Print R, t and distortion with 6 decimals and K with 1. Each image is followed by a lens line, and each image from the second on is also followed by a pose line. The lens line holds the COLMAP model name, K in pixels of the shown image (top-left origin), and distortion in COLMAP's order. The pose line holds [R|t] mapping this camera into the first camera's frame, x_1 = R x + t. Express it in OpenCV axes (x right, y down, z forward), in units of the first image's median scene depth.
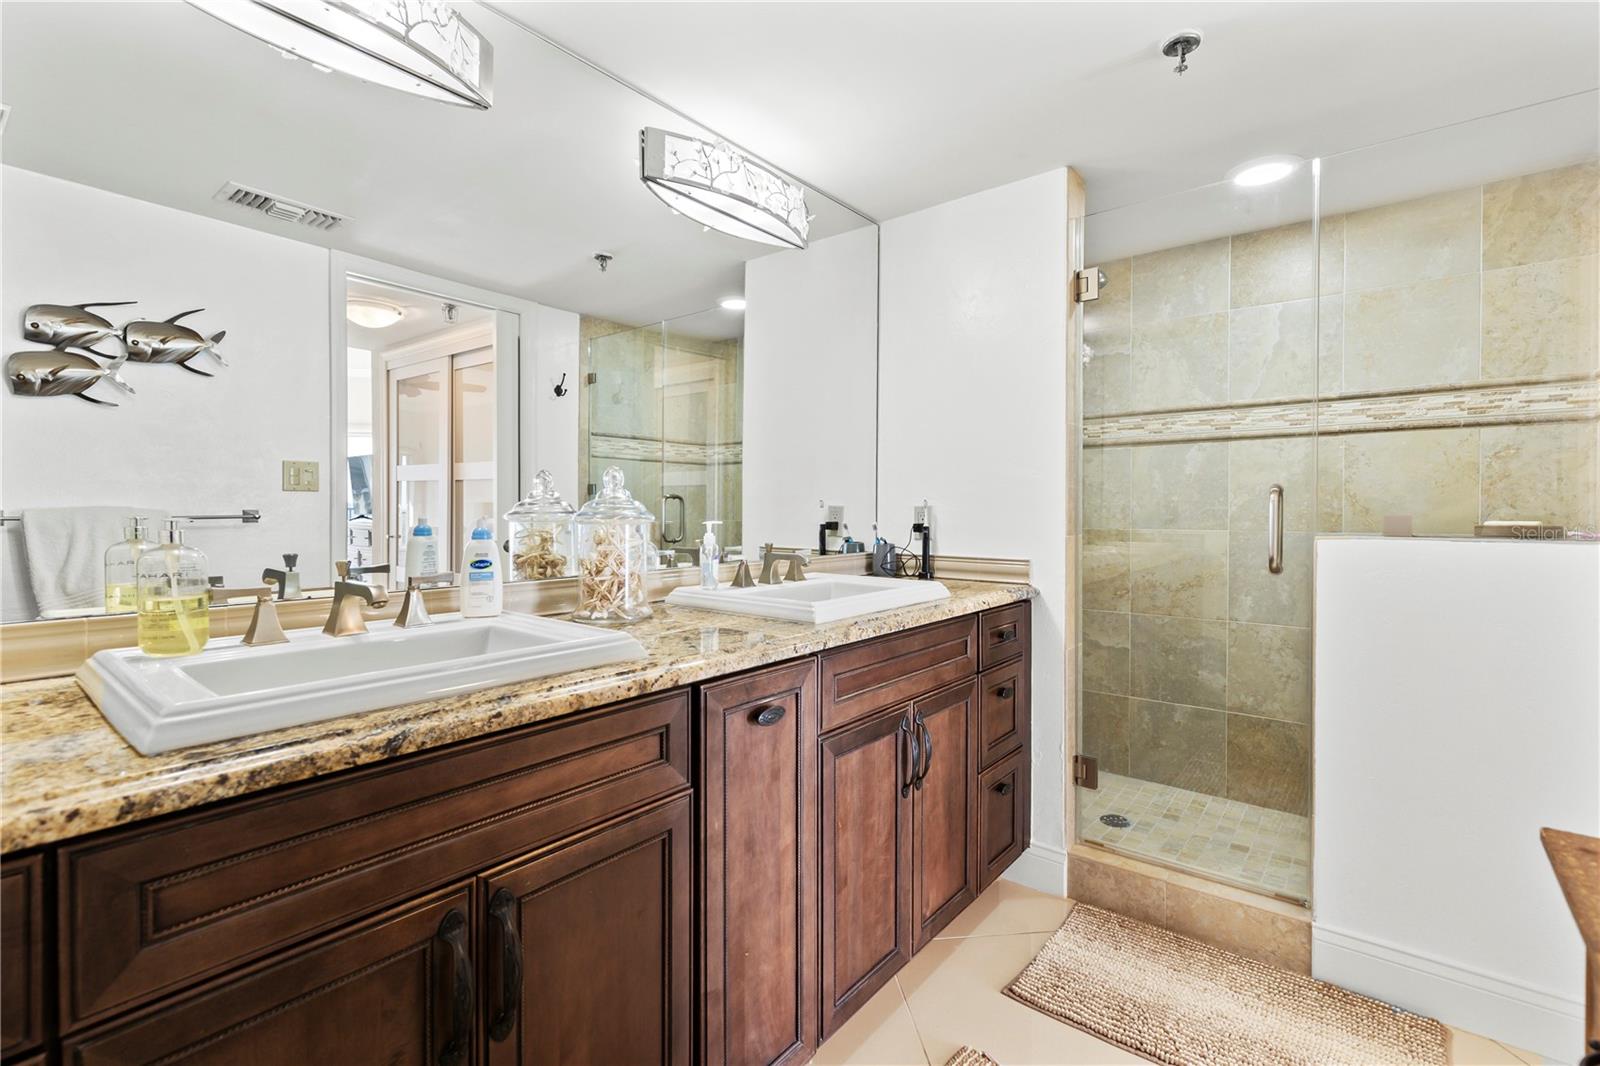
lens RADIAL K [[729.0, 0, 794.6], [0, 729.0, 513.9], [0, 0, 1]] dist [0.008914, -0.000577]
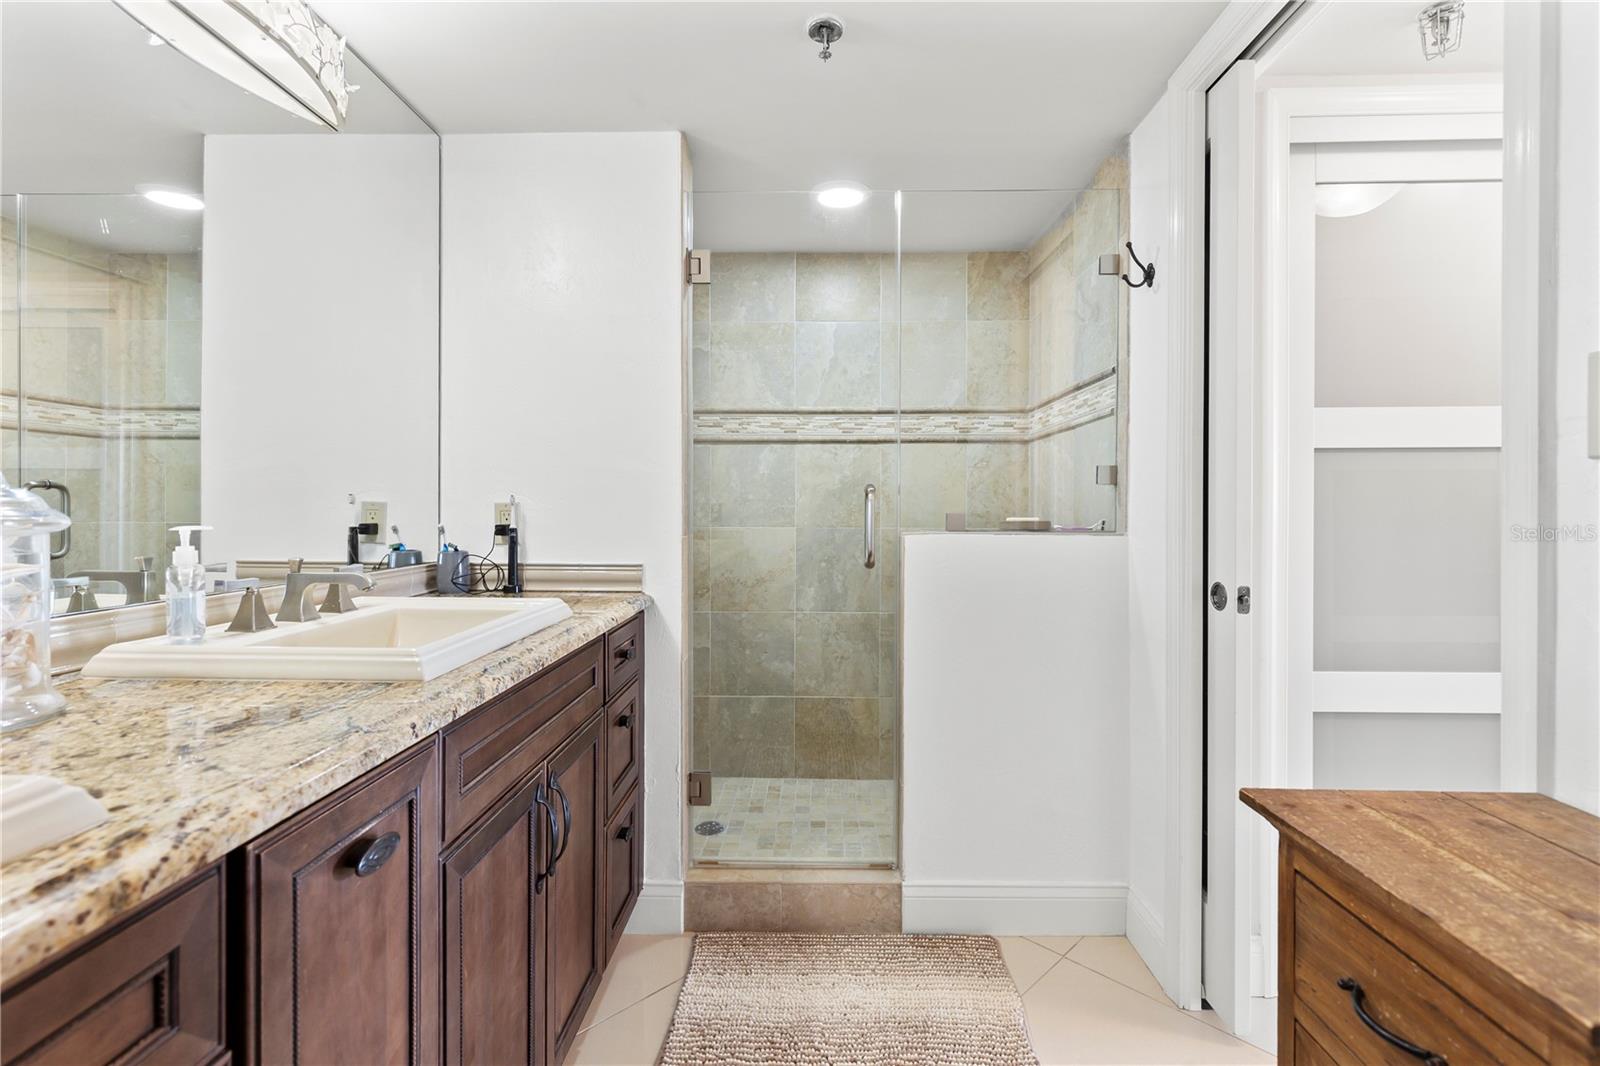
lens RADIAL K [[729.0, 0, 794.6], [0, 729.0, 513.9], [0, 0, 1]] dist [0.008914, -0.000577]
pose [[0.788247, -0.003156, 0.615351, -0.078439], [0.001184, 0.999993, 0.003612, -0.001227], [-0.615358, -0.002118, 0.788245, 0.191623]]
